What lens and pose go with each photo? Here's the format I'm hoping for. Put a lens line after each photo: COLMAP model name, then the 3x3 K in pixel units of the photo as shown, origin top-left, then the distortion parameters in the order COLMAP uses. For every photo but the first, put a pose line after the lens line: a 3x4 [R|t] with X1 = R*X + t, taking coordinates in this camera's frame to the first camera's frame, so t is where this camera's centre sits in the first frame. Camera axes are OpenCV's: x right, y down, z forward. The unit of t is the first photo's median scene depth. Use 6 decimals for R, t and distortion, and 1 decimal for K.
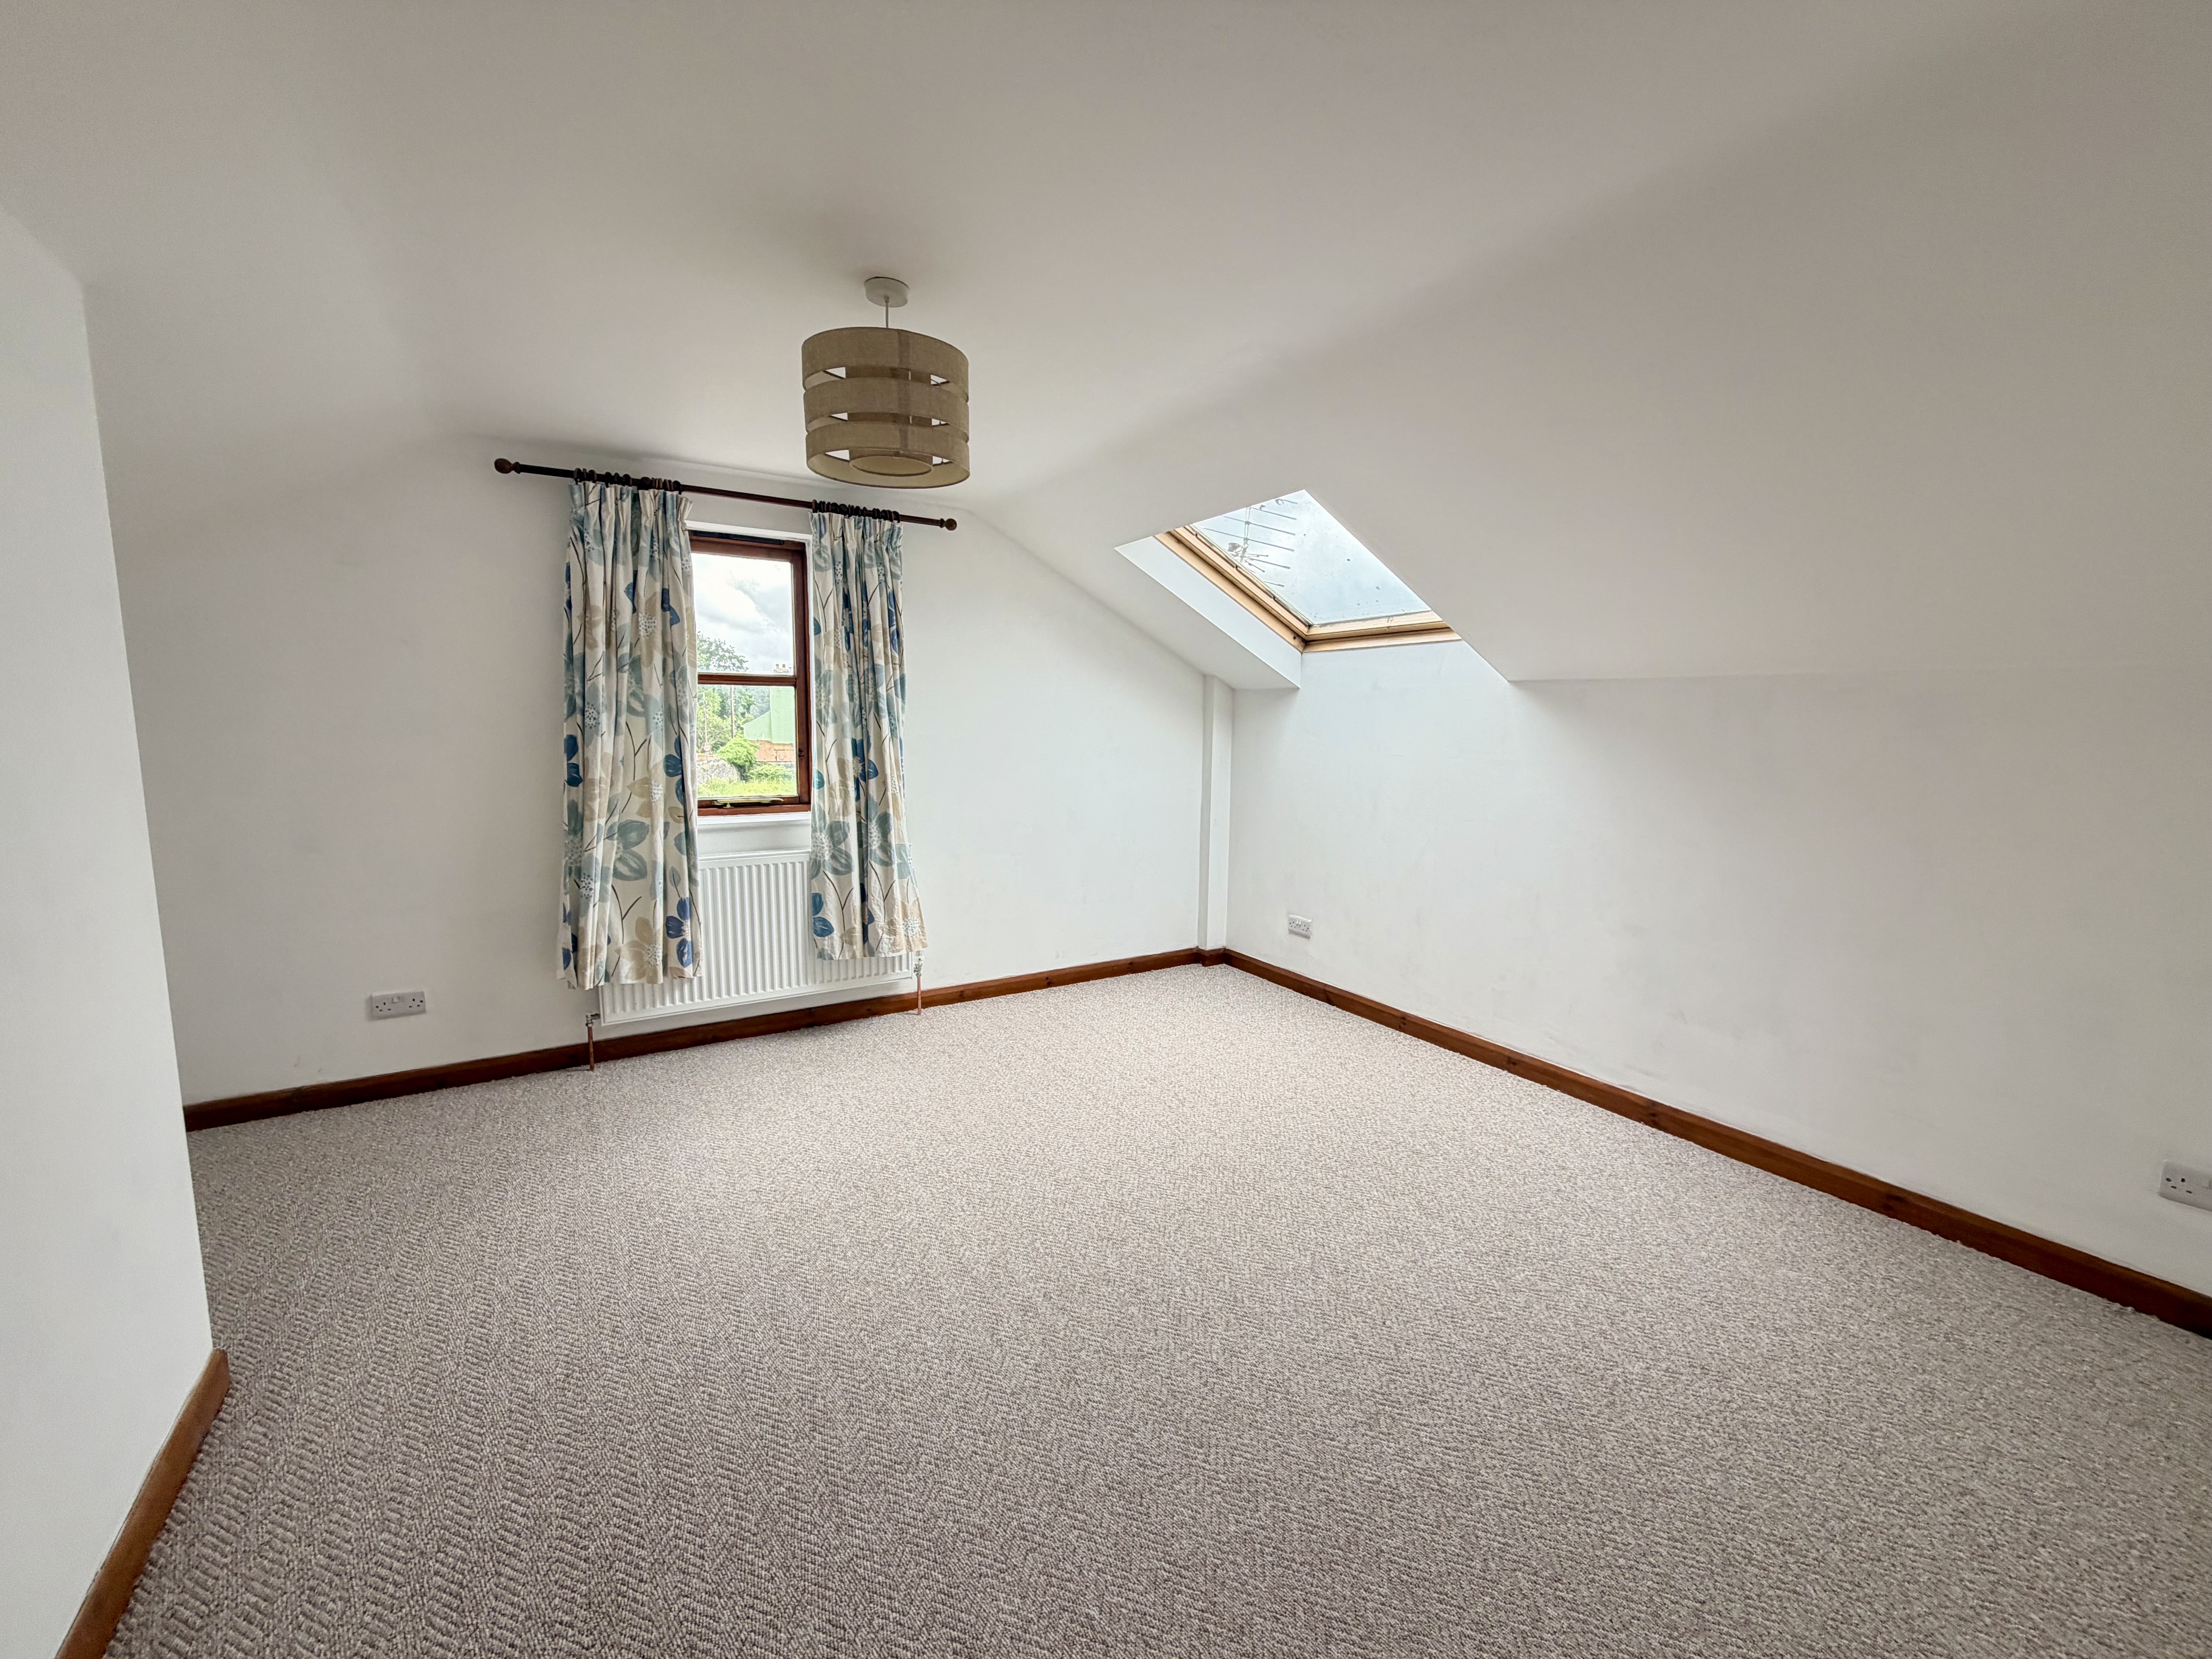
lens RADIAL K [[887.4, 0, 1100.6], [0, 887.4, 829.8], [0, 0, 1]] dist [-0.002094, 0.000345]
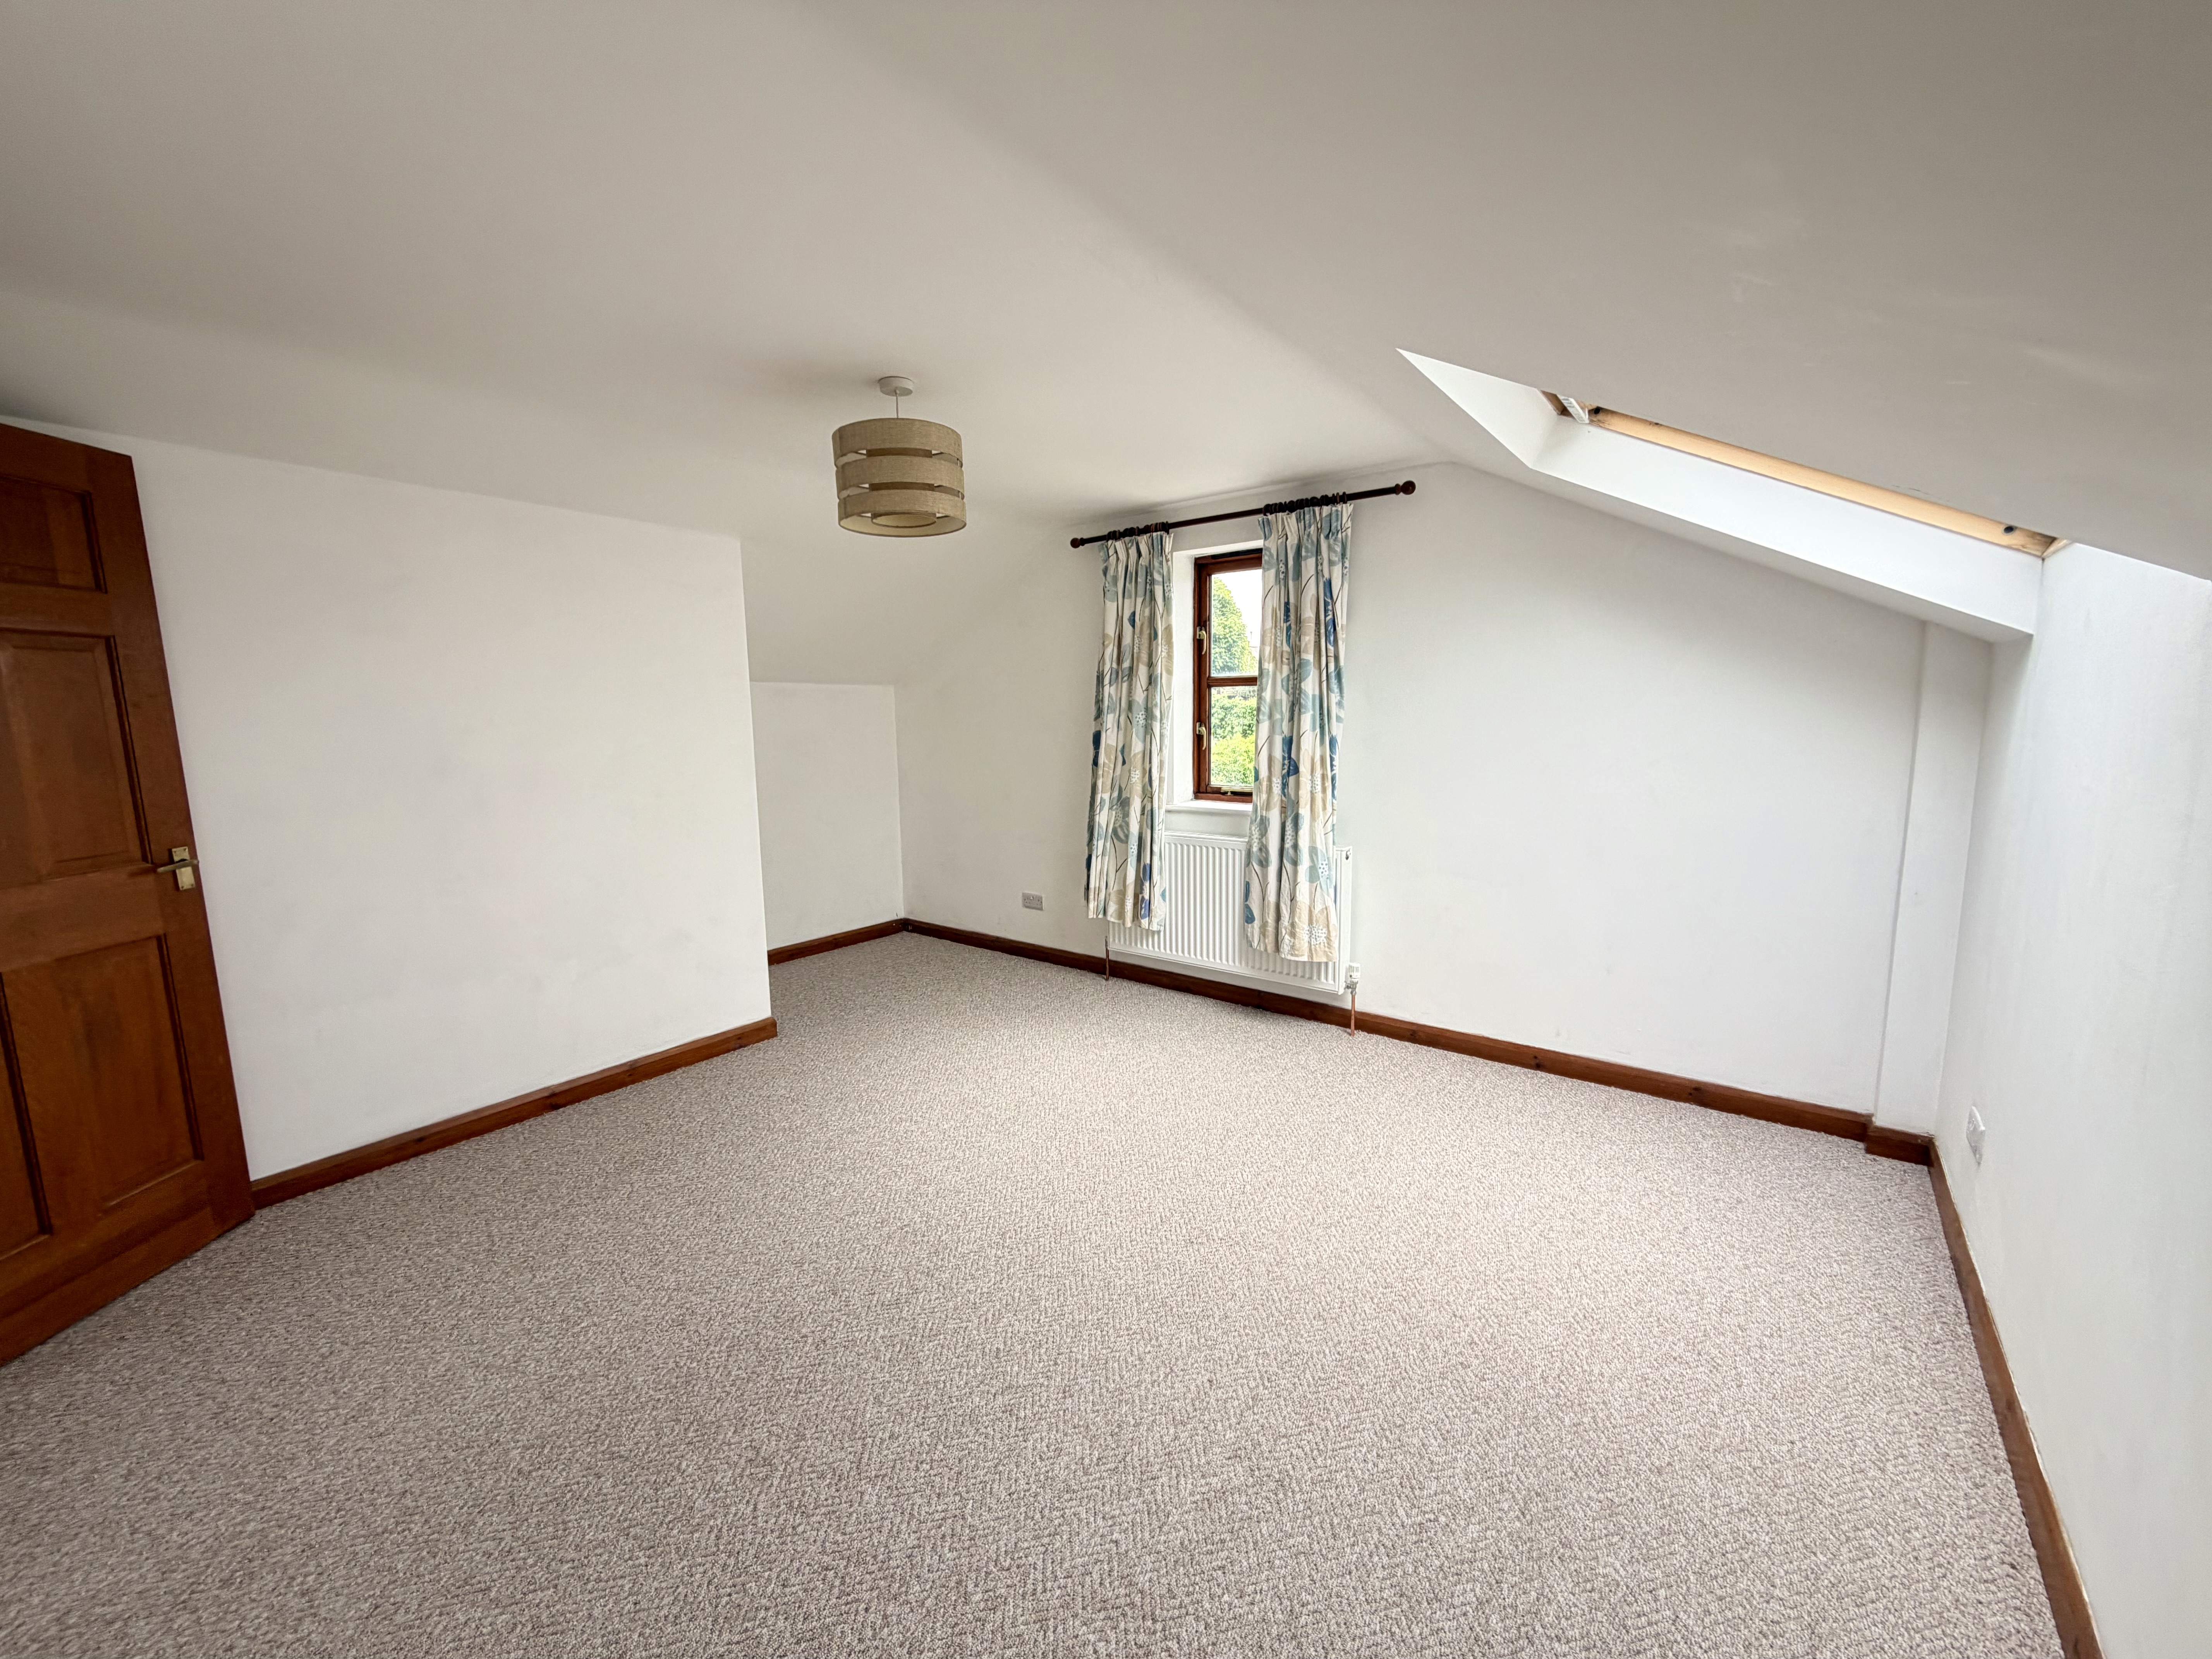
lens RADIAL K [[887.4, 0, 1100.6], [0, 887.4, 829.8], [0, 0, 1]] dist [-0.002094, 0.000345]
pose [[0.344170, 0.107404, -0.932744, 0.609733], [-0.101925, 0.991839, 0.076600, -0.053559], [0.933358, 0.068707, 0.352309, 0.472023]]
